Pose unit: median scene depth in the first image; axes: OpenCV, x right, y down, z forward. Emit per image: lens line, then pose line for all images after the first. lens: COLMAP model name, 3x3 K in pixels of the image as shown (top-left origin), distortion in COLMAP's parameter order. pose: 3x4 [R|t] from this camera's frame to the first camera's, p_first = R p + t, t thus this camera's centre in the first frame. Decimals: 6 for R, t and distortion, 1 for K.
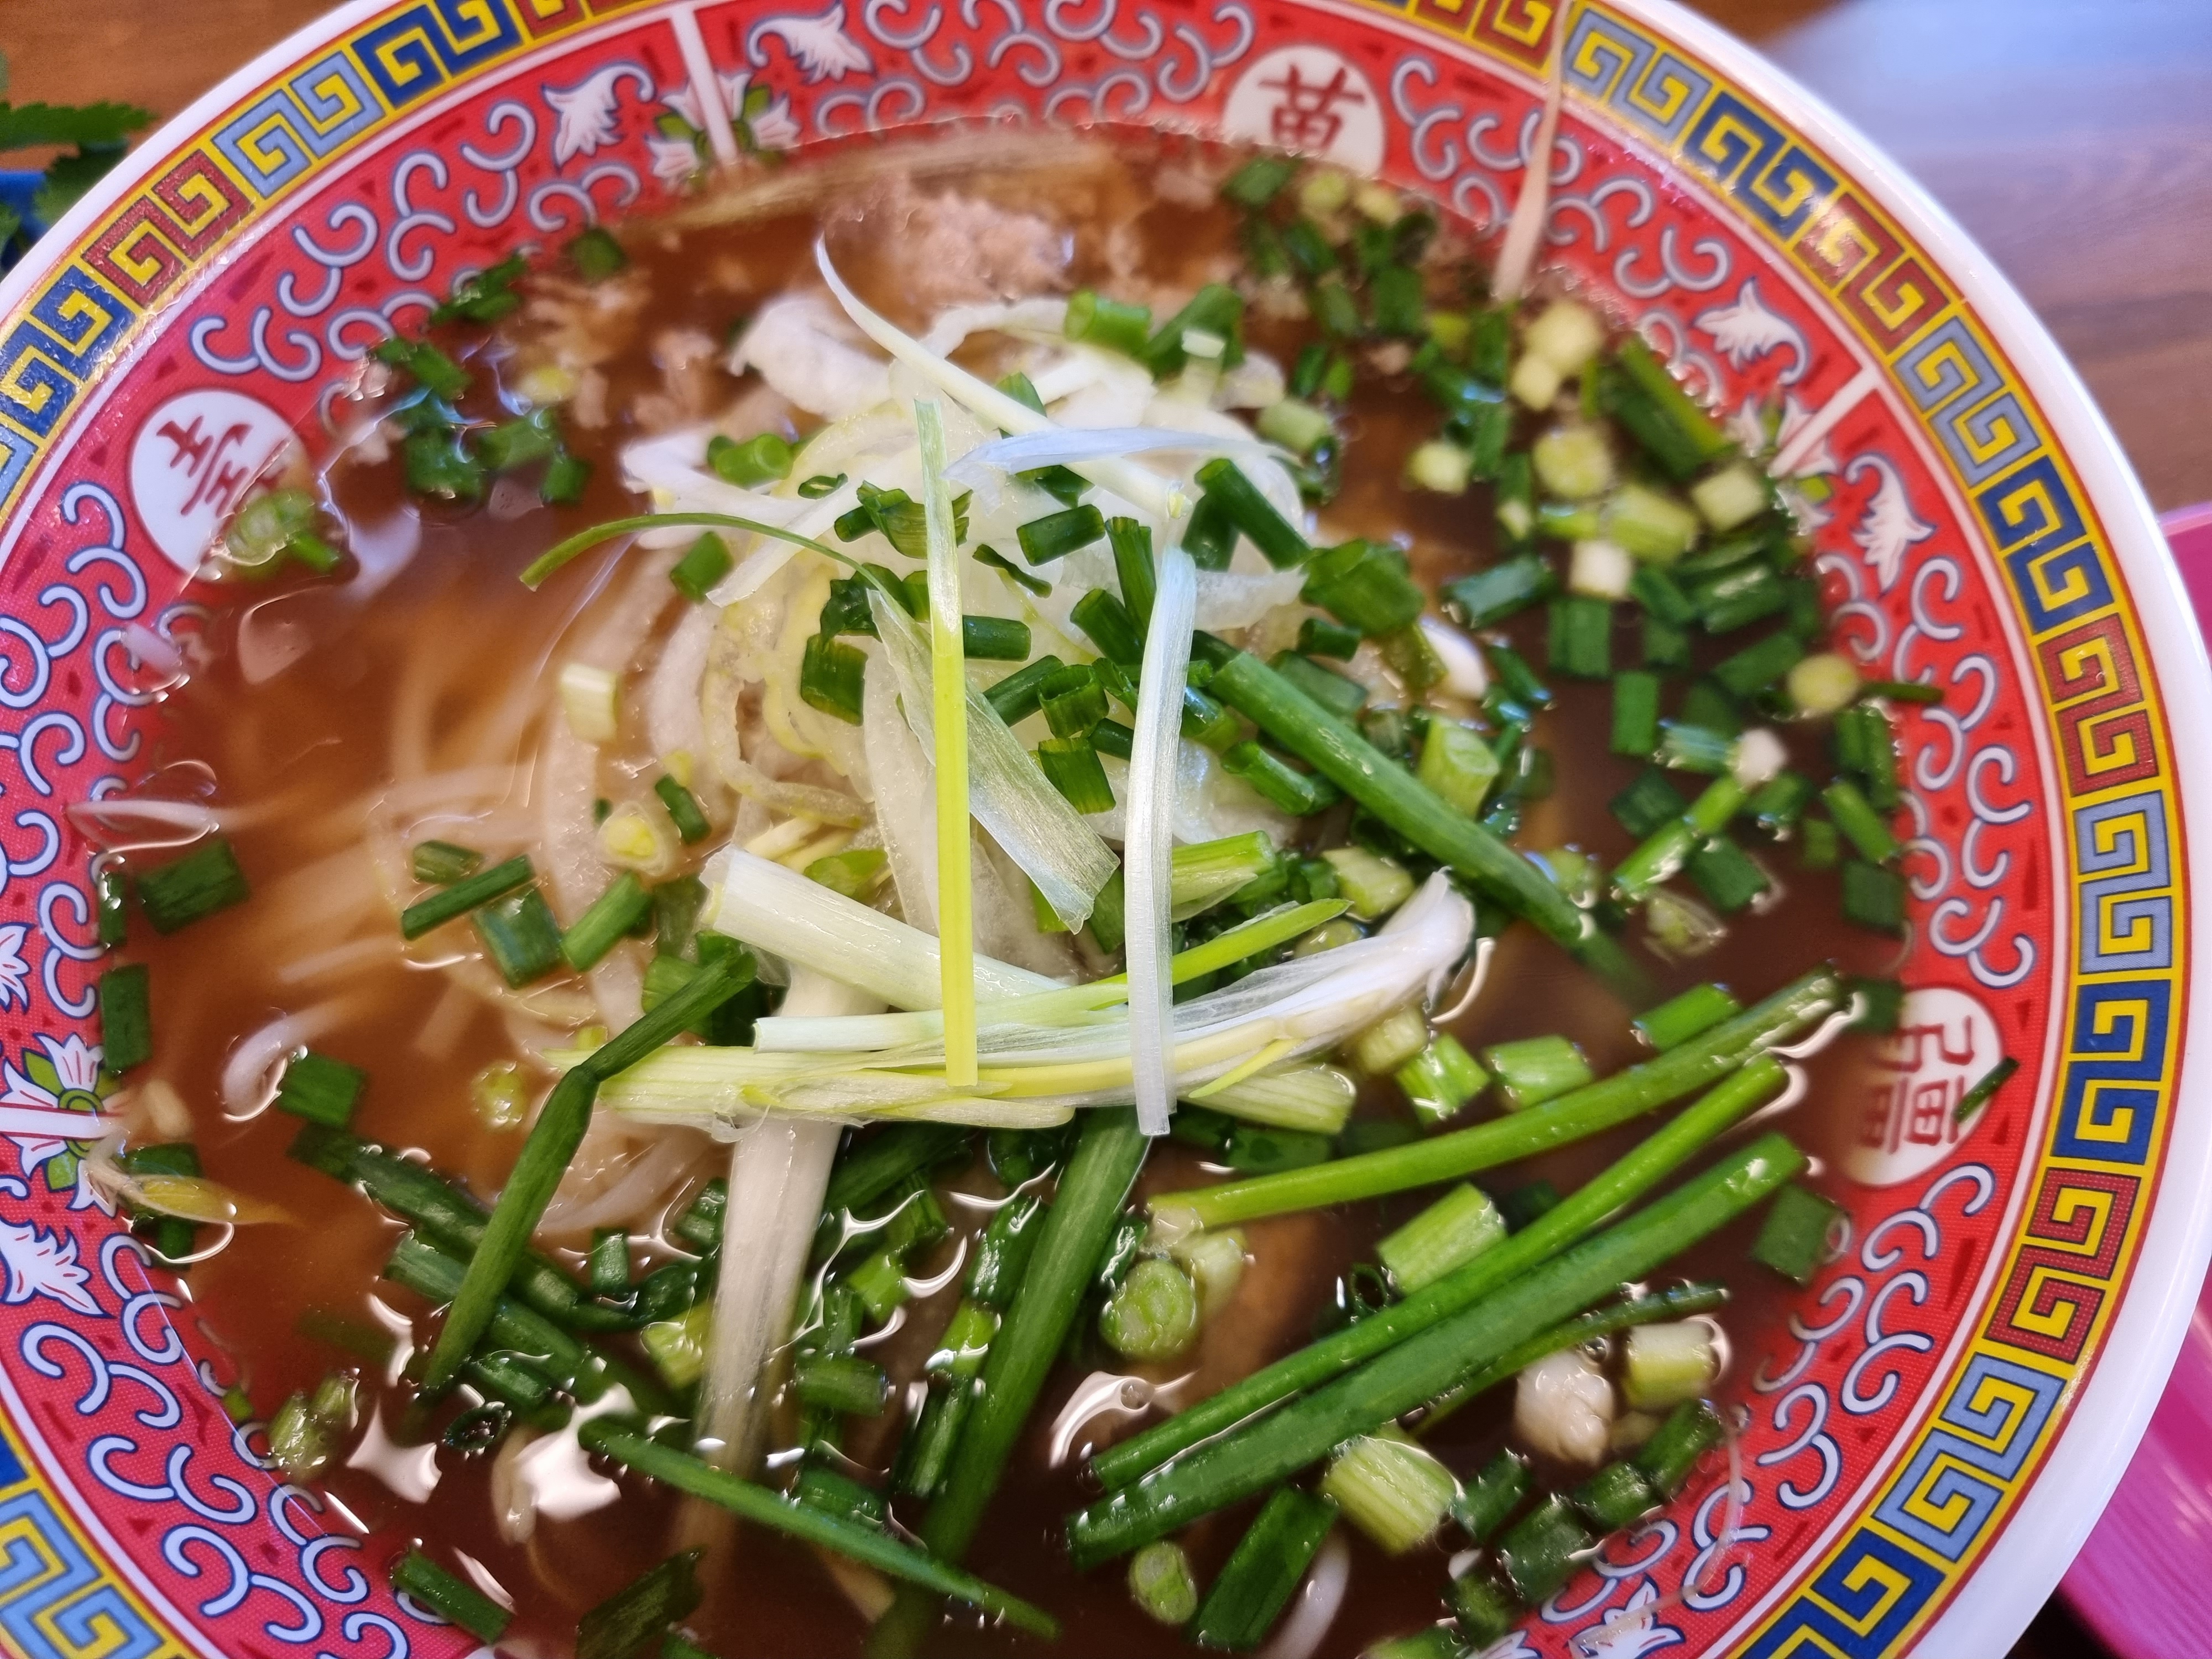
lens RADIAL K [[1563.6, 0, 1133.6], [0, 1563.6, 891.8], [0, 0, 1]] dist [-0.029465, -0.003907]
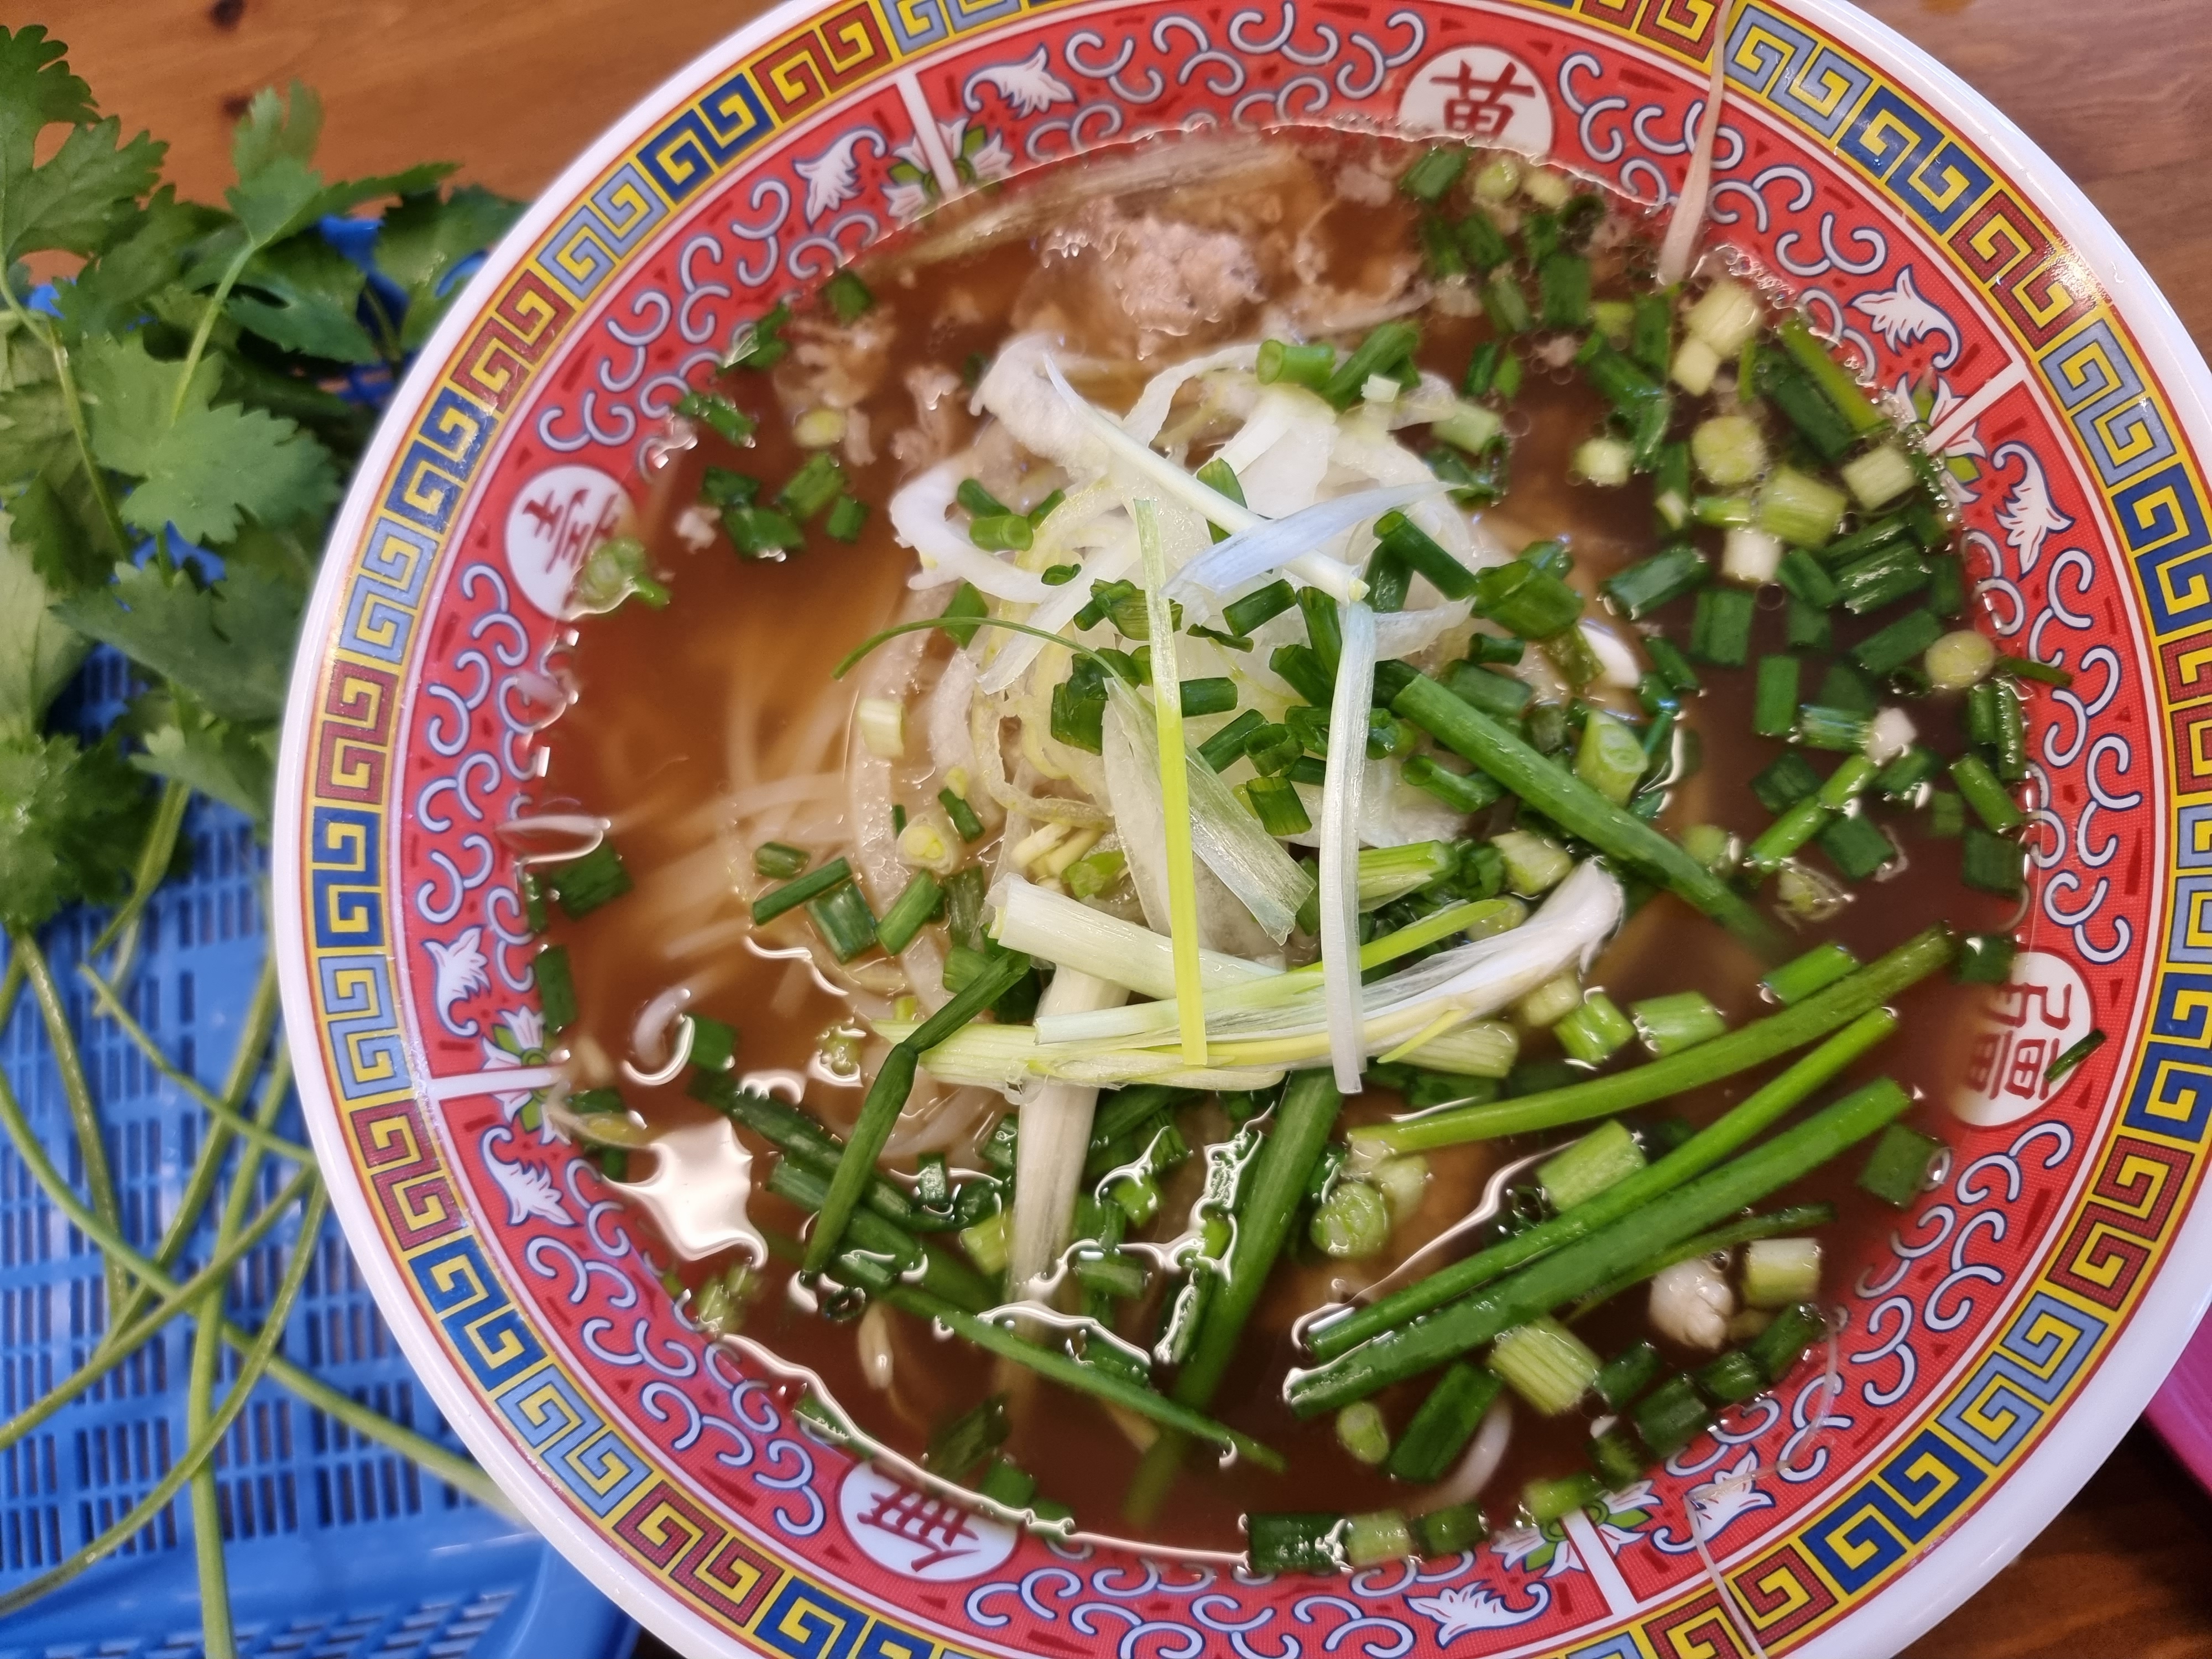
lens RADIAL K [[1553.5, 0, 1106.0], [0, 1553.5, 829.5], [0, 0, 1]] dist [-0.009414, -0.010895]
pose [[0.987373, -0.021941, -0.156887, 0.018503], [0.045853, 0.987551, 0.150466, -0.227007], [0.151632, -0.155760, 0.976087, -0.194236]]
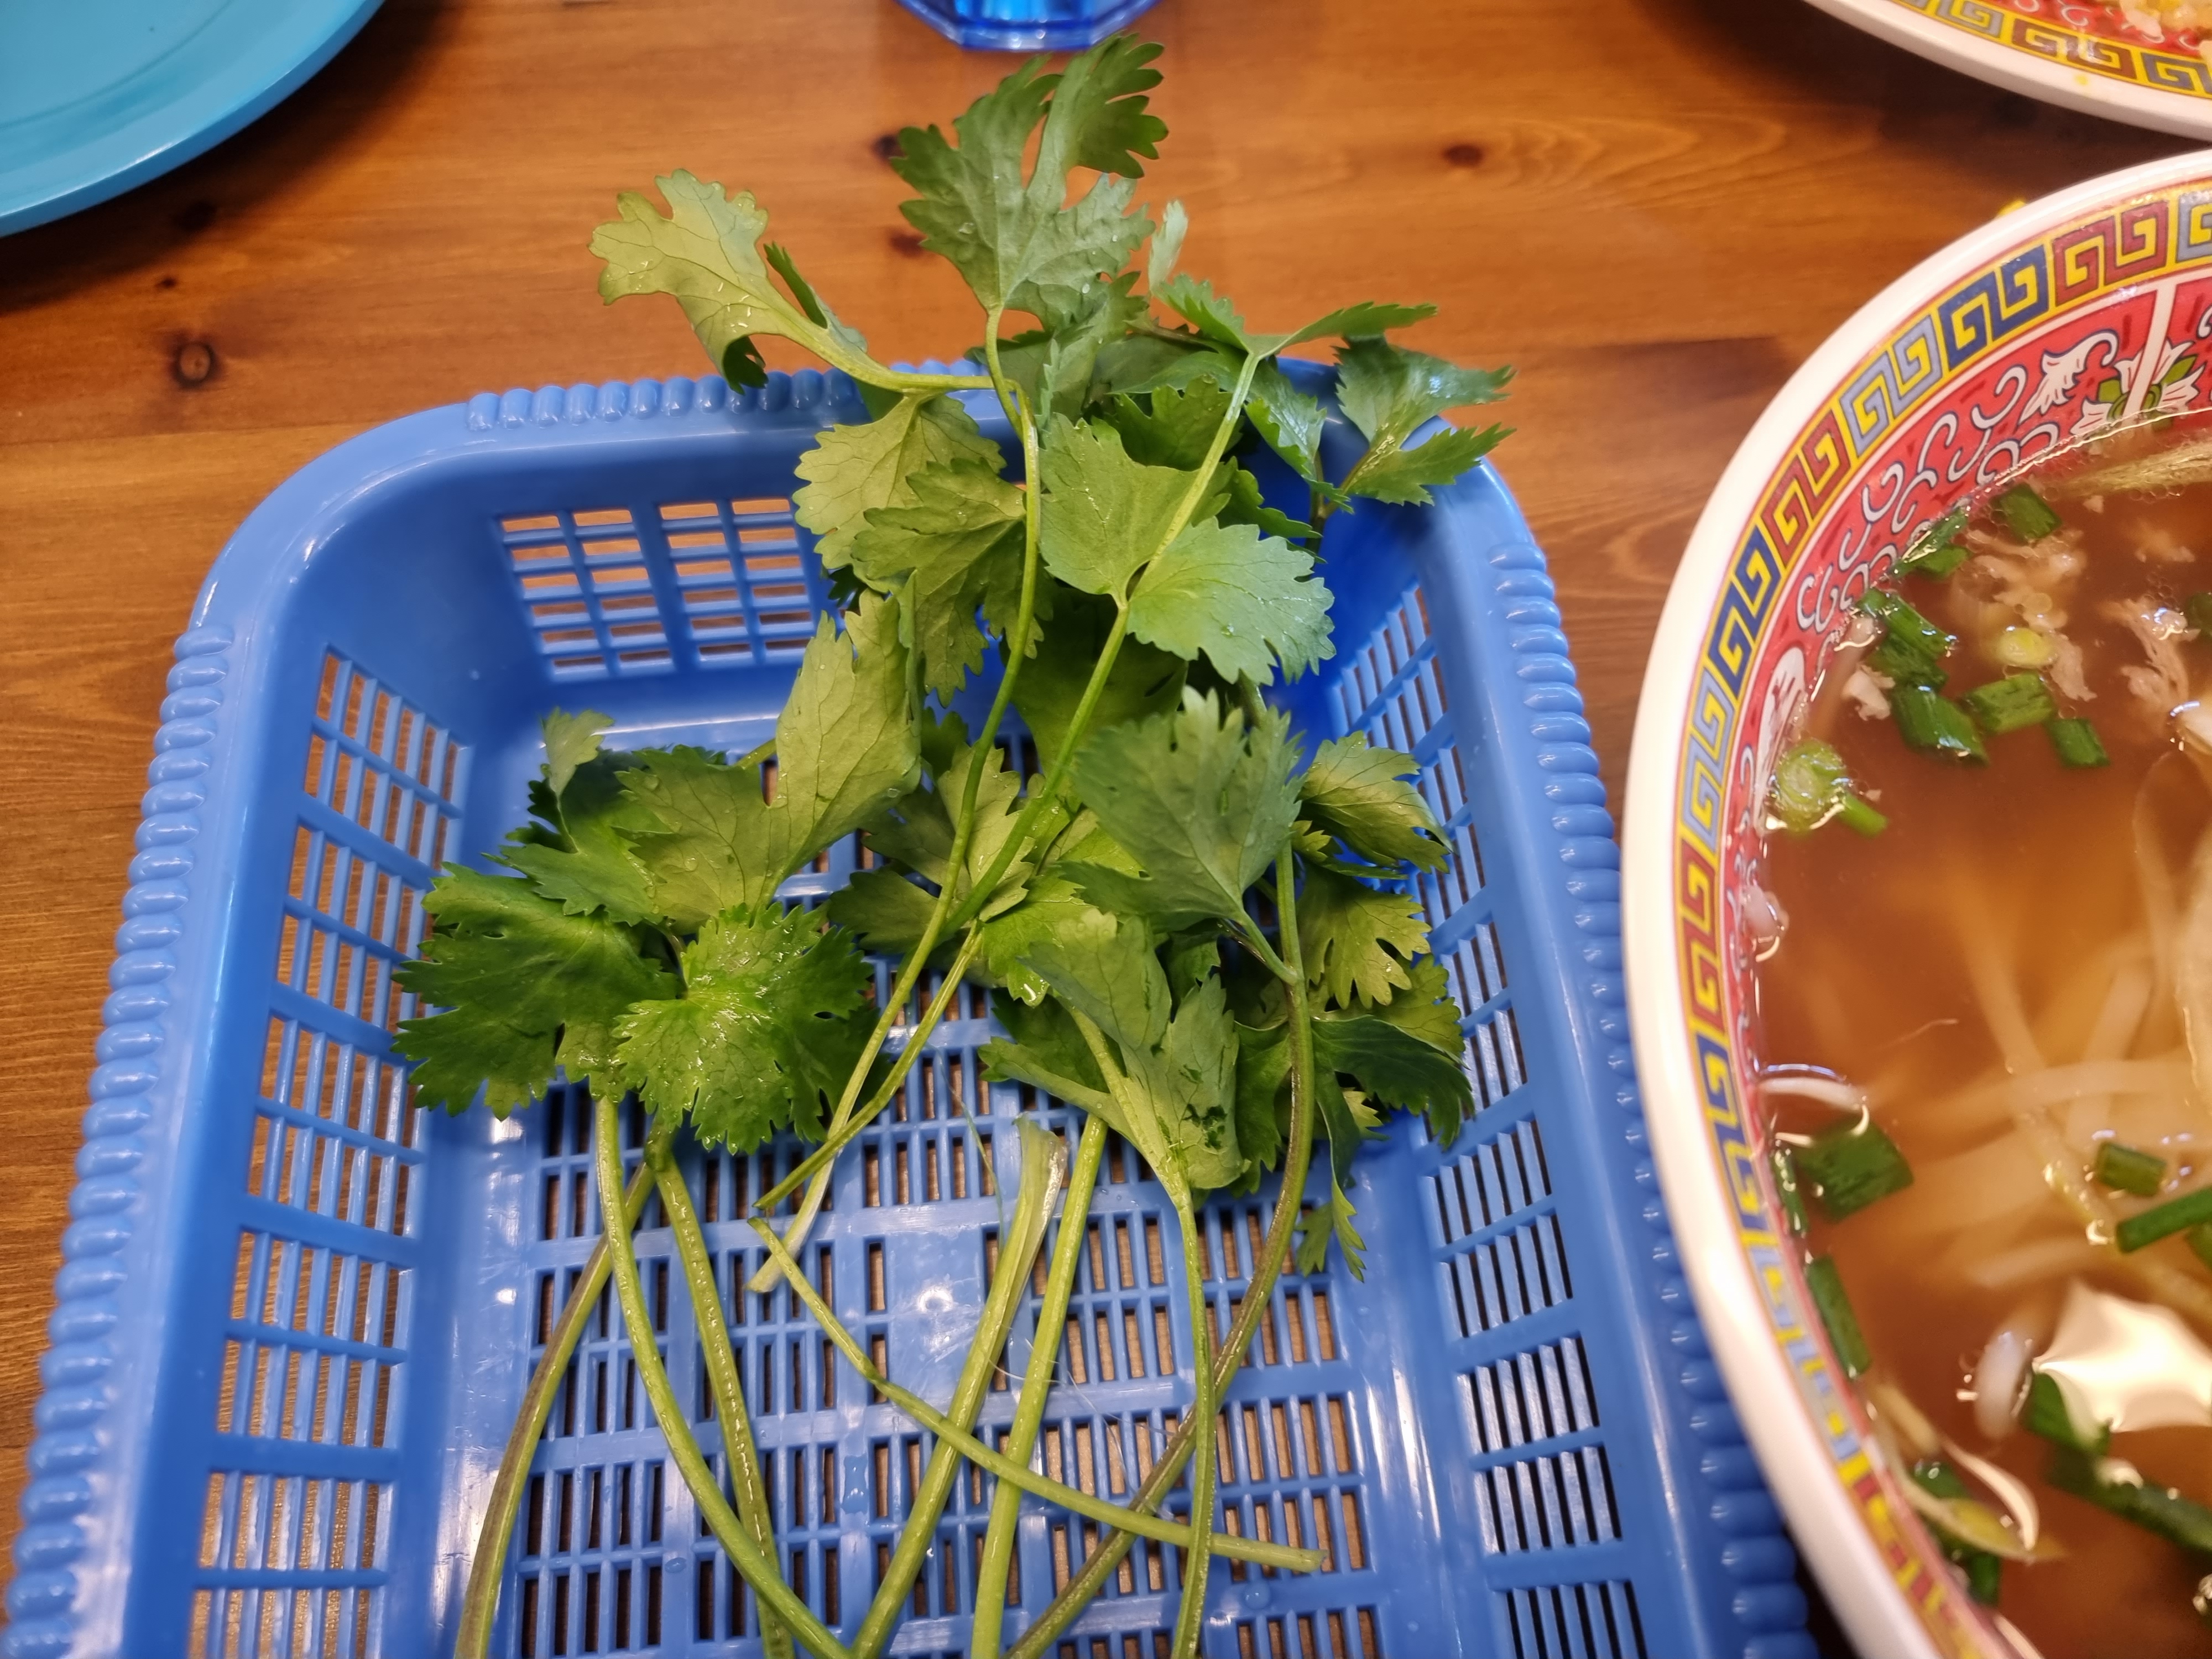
lens RADIAL K [[1514.1, 0, 1102.0], [0, 1514.1, 865.5], [0, 0, 1]] dist [0.013929, -0.025368]
pose [[0.997193, 0.070214, -0.026014, -1.100686], [-0.071429, 0.996232, -0.049181, -0.117358], [0.022463, 0.050901, 0.998451, 0.031443]]
